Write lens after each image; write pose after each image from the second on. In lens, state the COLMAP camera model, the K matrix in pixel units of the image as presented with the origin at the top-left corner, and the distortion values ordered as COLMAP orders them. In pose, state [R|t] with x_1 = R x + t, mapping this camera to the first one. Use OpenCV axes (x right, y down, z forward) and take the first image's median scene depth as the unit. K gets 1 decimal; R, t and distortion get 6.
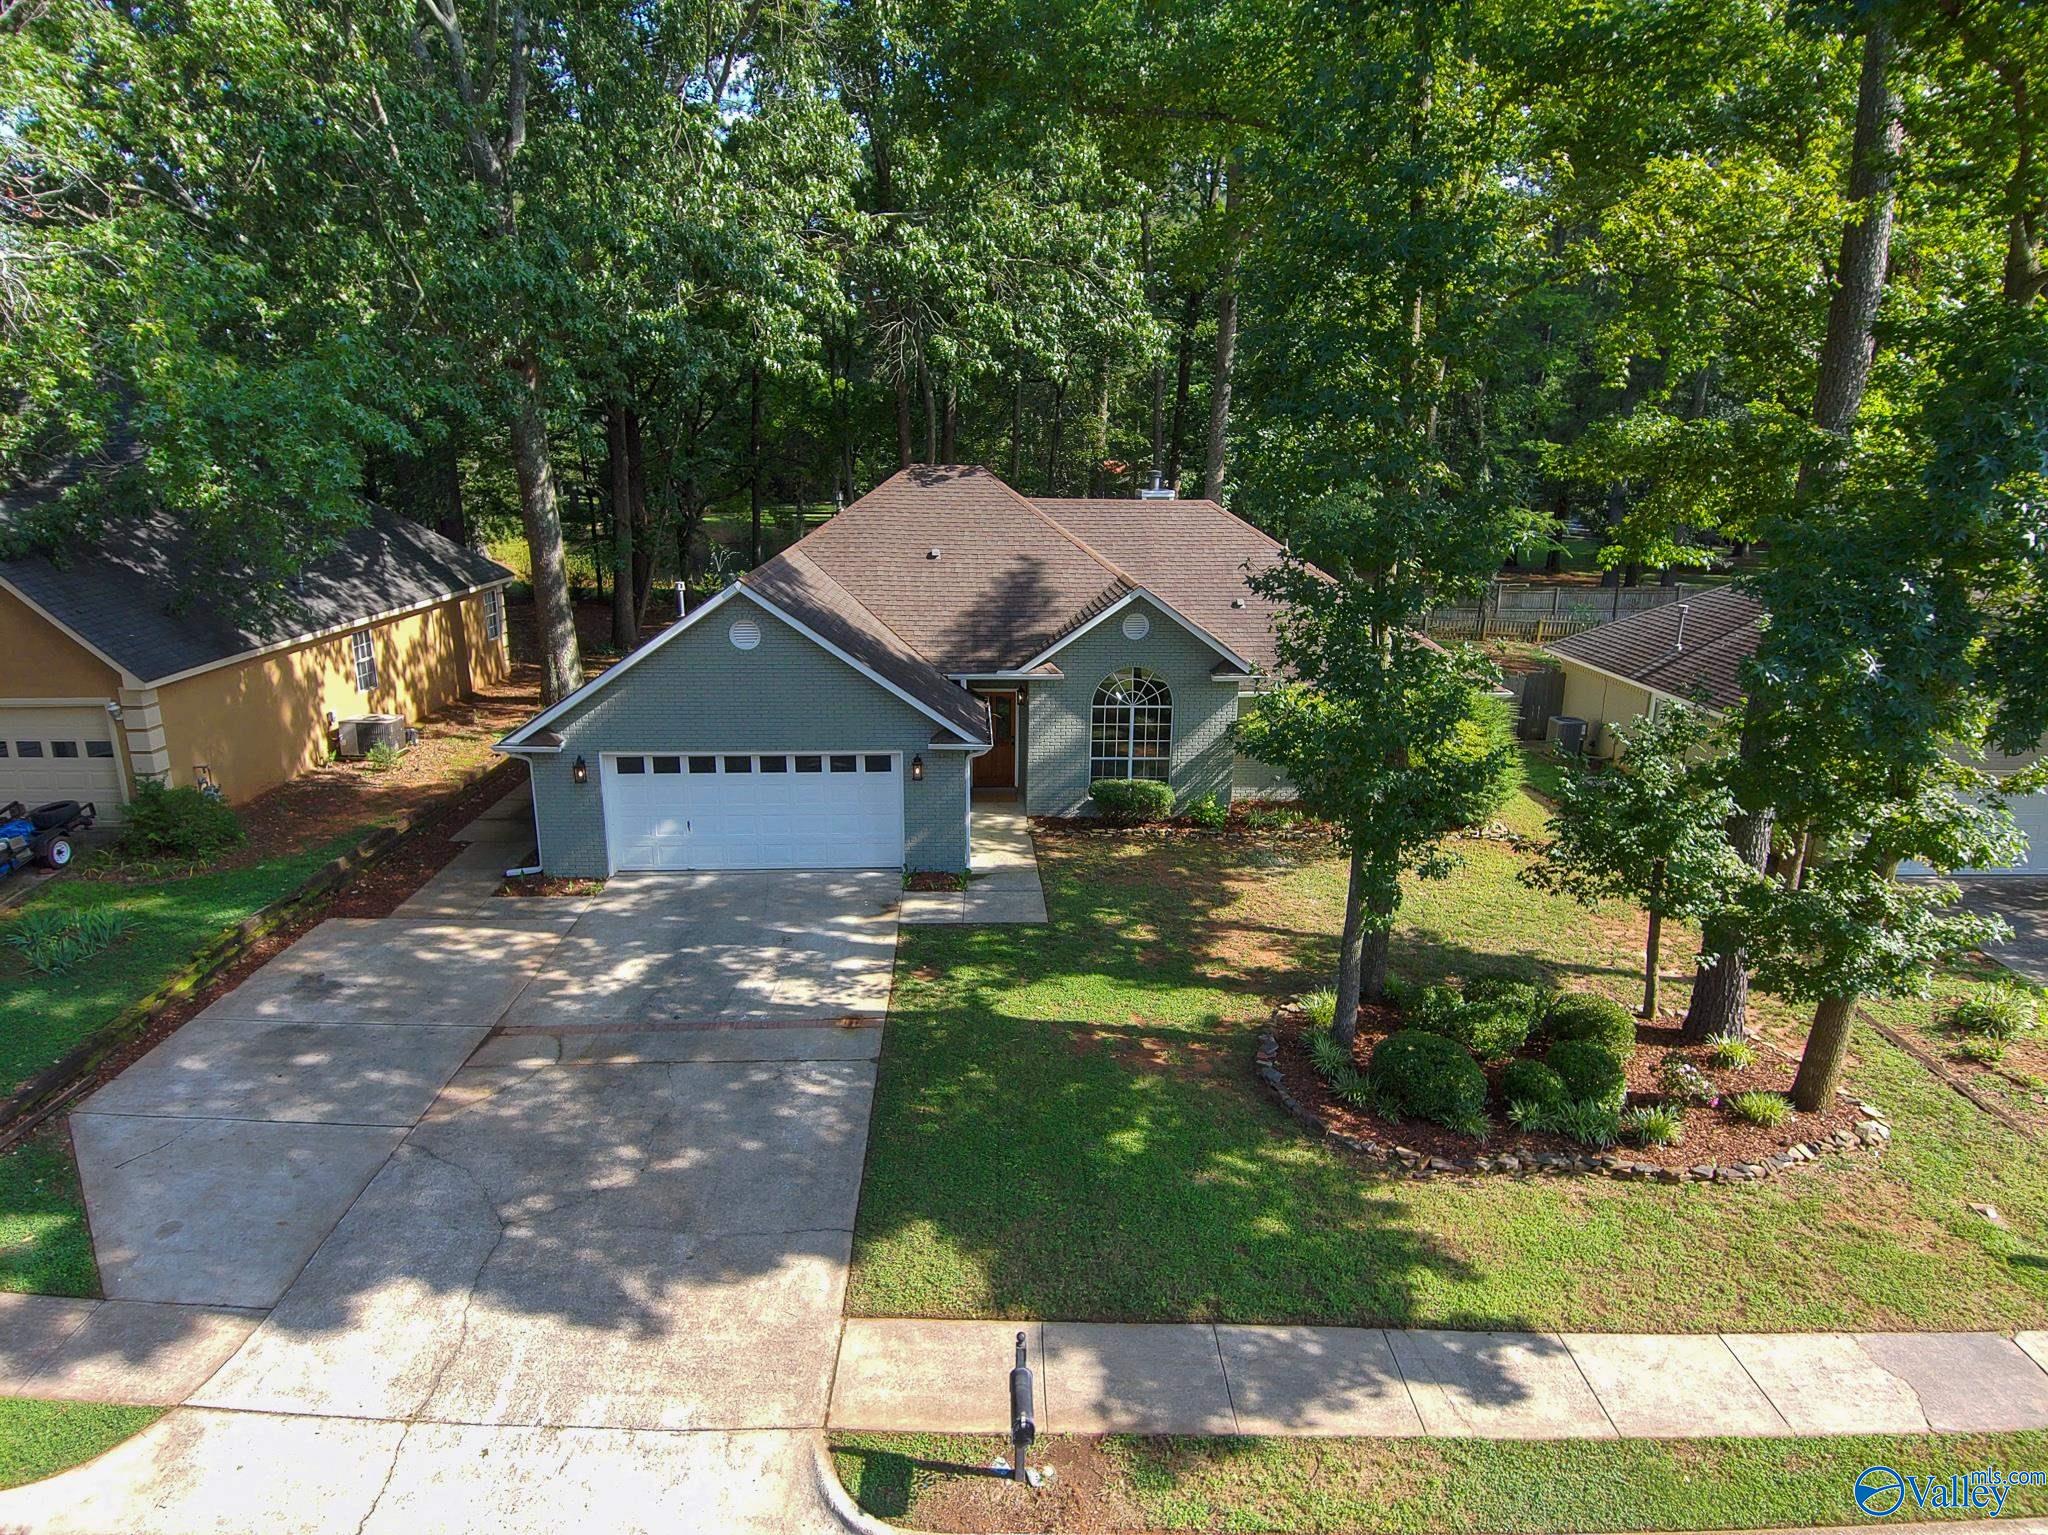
lens RADIAL K [[1227.8, 0, 1013.5], [0, 1227.8, 735.0], [0, 0, 1]] dist [0.059757, -0.080483]
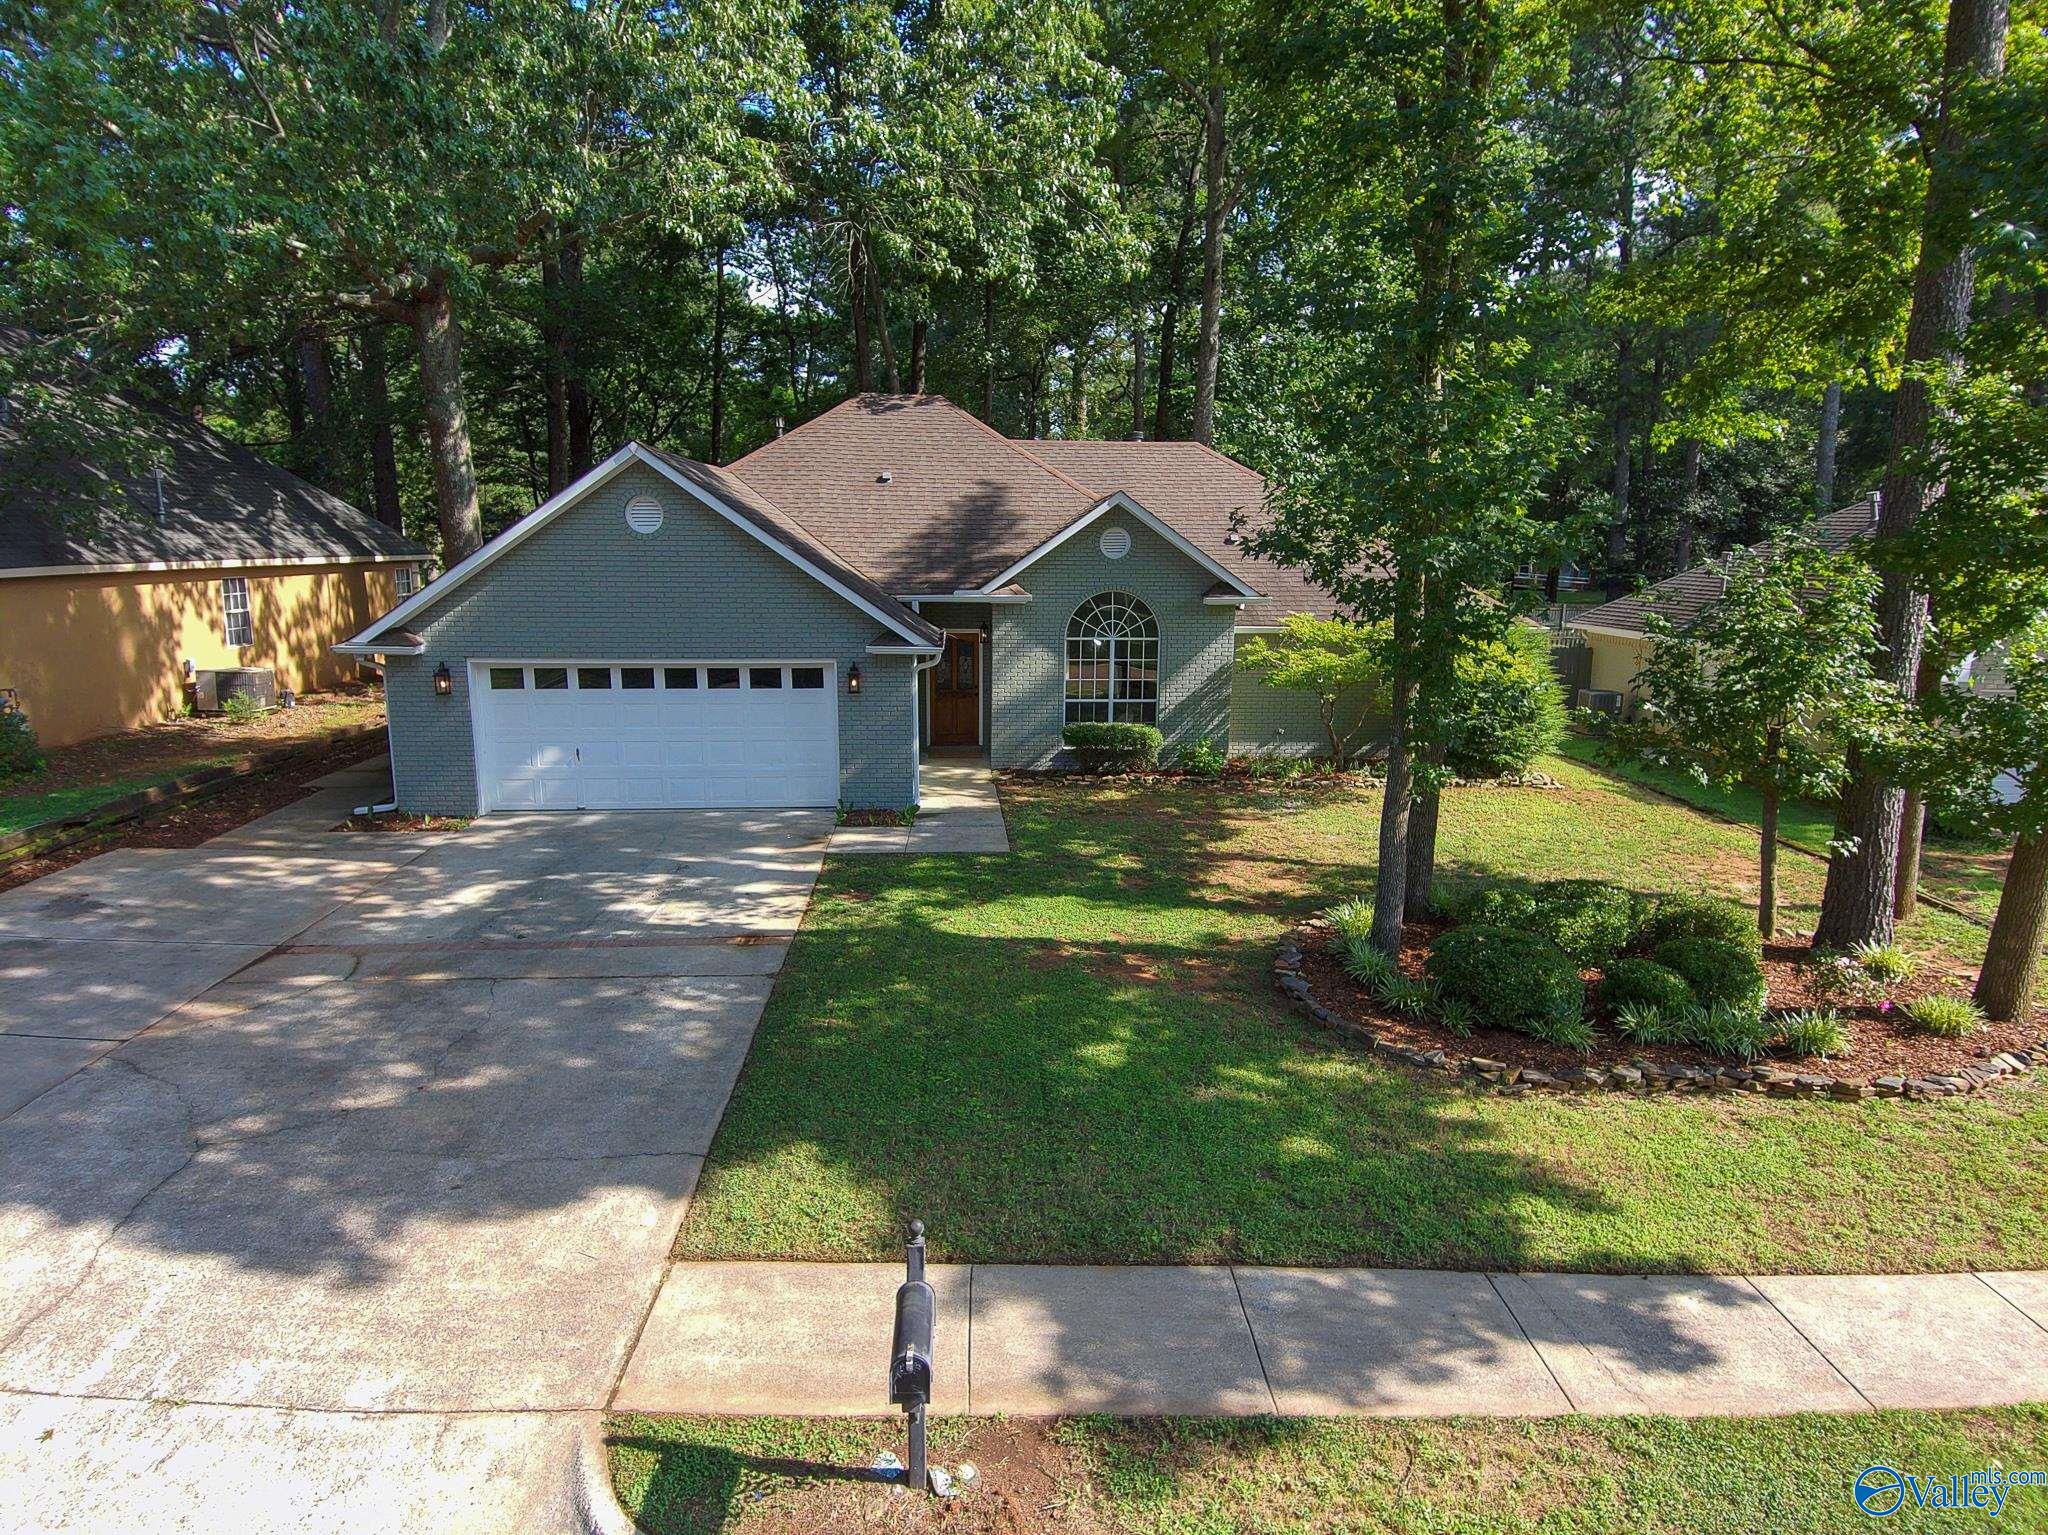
lens RADIAL K [[1227.8, 0, 1016.2], [0, 1227.8, 728.1], [0, 0, 1]] dist [0.059757, -0.080483]
pose [[0.999914, -0.003670, 0.012565, 0.027597], [0.004766, 0.996084, -0.088286, 0.171325], [-0.012192, 0.088339, 0.996016, 0.220022]]
